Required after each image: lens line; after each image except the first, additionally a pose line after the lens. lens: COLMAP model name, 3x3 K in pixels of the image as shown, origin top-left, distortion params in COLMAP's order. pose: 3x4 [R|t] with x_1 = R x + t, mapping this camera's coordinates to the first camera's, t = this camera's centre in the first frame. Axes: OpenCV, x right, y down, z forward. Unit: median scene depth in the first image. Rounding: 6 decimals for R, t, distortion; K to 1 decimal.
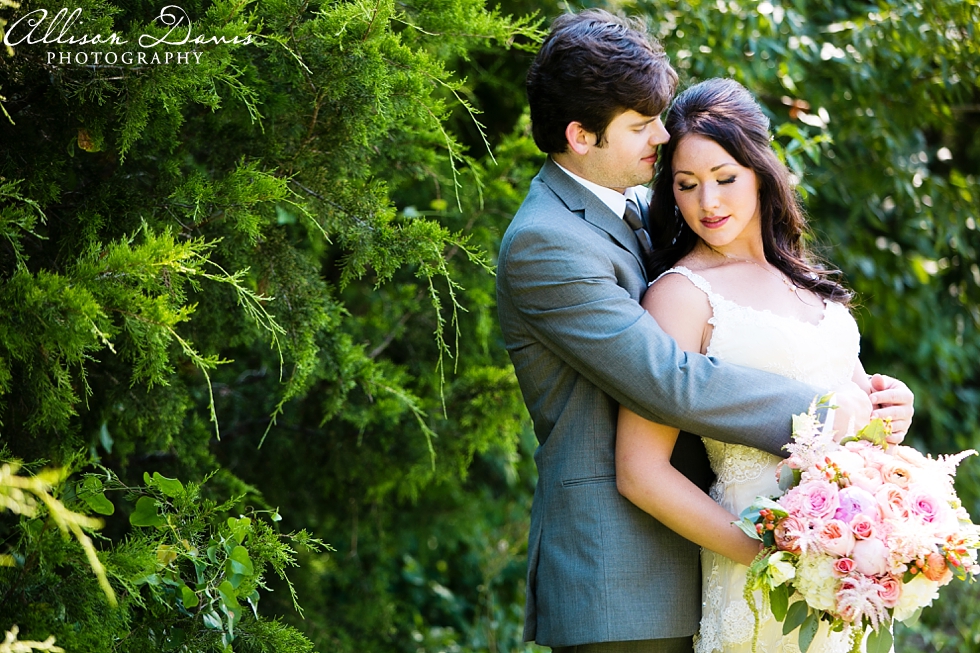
lens RADIAL K [[3699.8, 0, 490.0], [0, 3699.8, 326.5], [0, 0, 1]] dist [-0.699459, -2.300980]
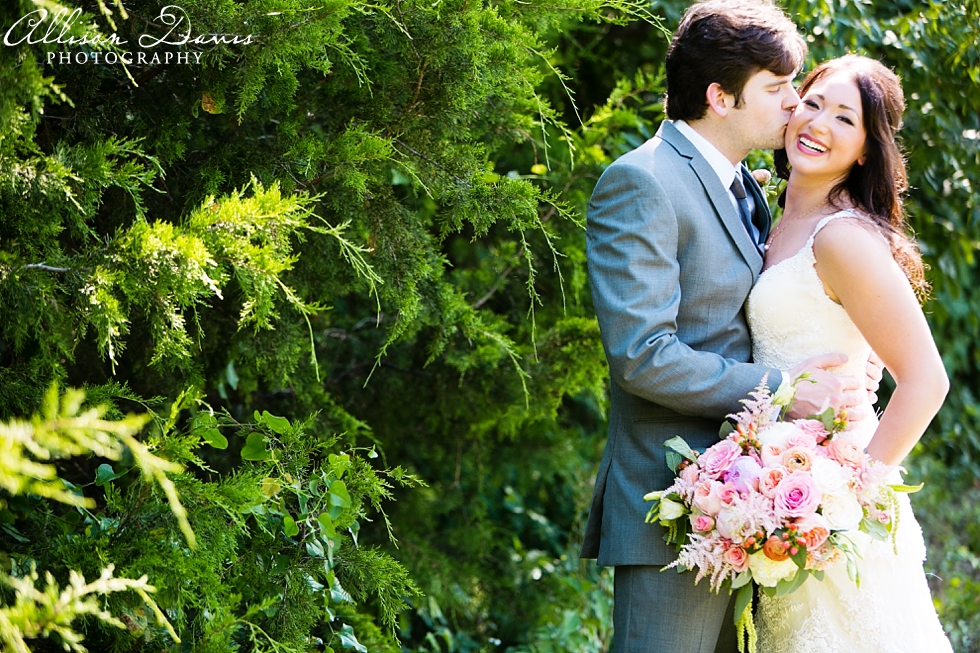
lens RADIAL K [[3074.2, 0, 490.0], [0, 3074.2, 326.5], [0, 0, 1]] dist [-1.134799, 1.037344]
pose [[0.998988, 0.016410, -0.041872, 0.011844], [-0.015751, 0.999748, 0.016025, -0.000153], [0.042125, -0.015349, 0.998994, 0.106458]]
